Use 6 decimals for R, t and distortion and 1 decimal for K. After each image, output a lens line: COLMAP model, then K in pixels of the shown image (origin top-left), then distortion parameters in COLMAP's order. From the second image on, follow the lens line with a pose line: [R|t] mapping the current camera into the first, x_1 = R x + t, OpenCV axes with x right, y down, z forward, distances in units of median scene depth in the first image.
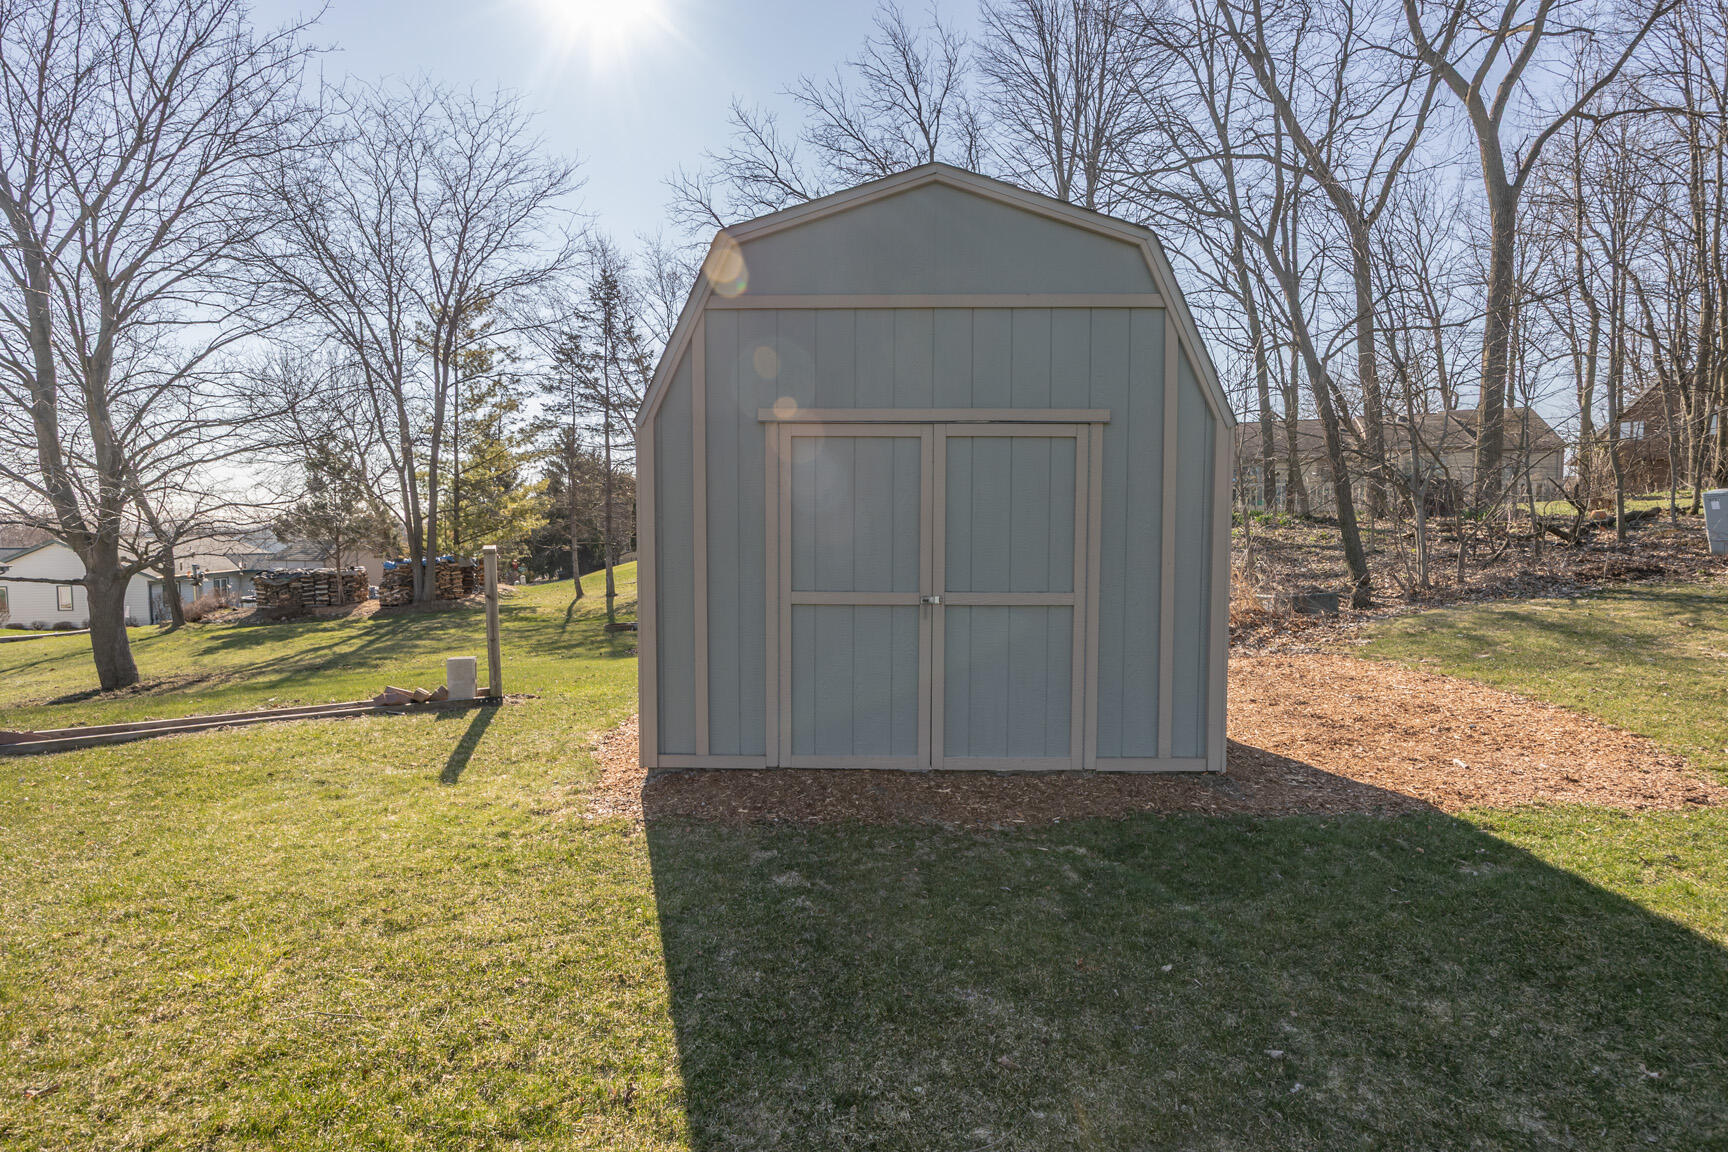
lens RADIAL K [[871.2, 0, 864.0], [0, 871.2, 576.0], [0, 0, 1]] dist [-0.011881, -0.000160]
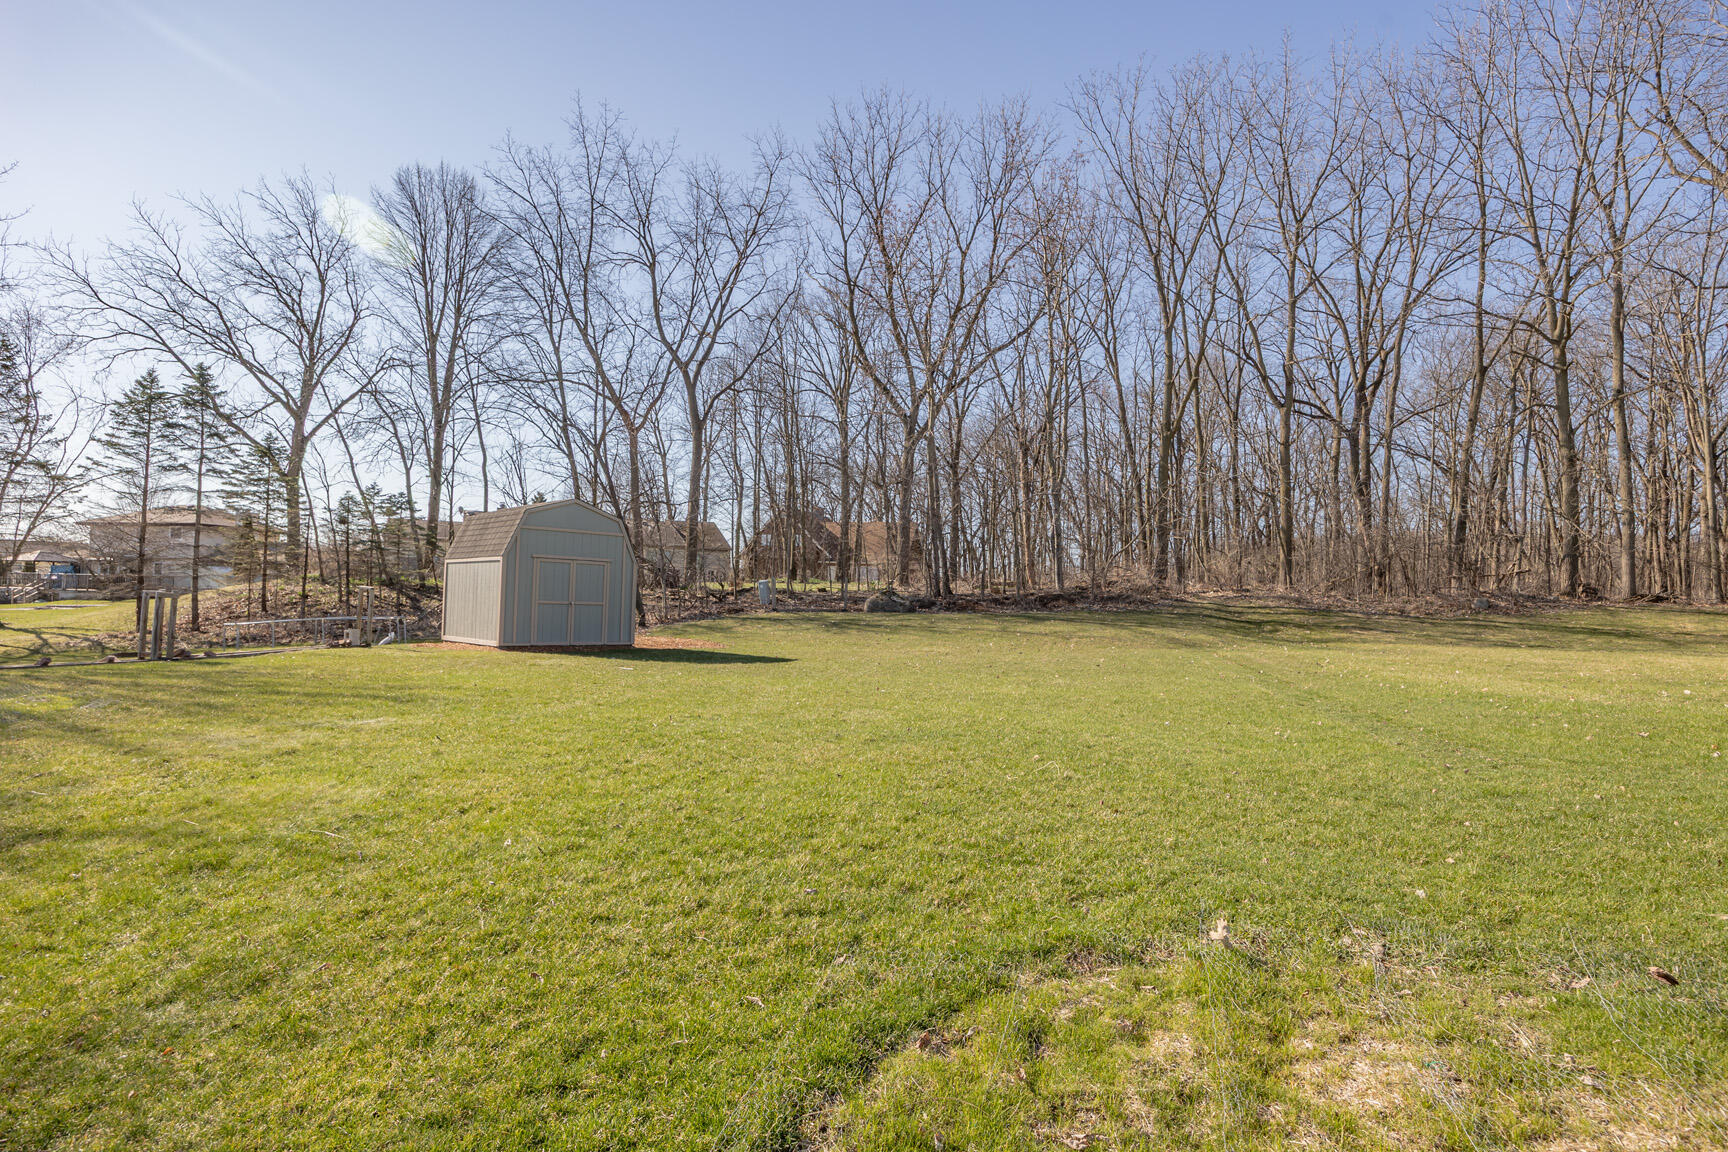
lens RADIAL K [[871.2, 0, 864.0], [0, 871.2, 576.0], [0, 0, 1]] dist [-0.011881, -0.000160]
pose [[0.685068, 0.041686, 0.727285, -0.401660], [0.014477, 0.997385, -0.070803, 0.042553], [-0.728335, 0.059033, 0.682673, -0.572321]]
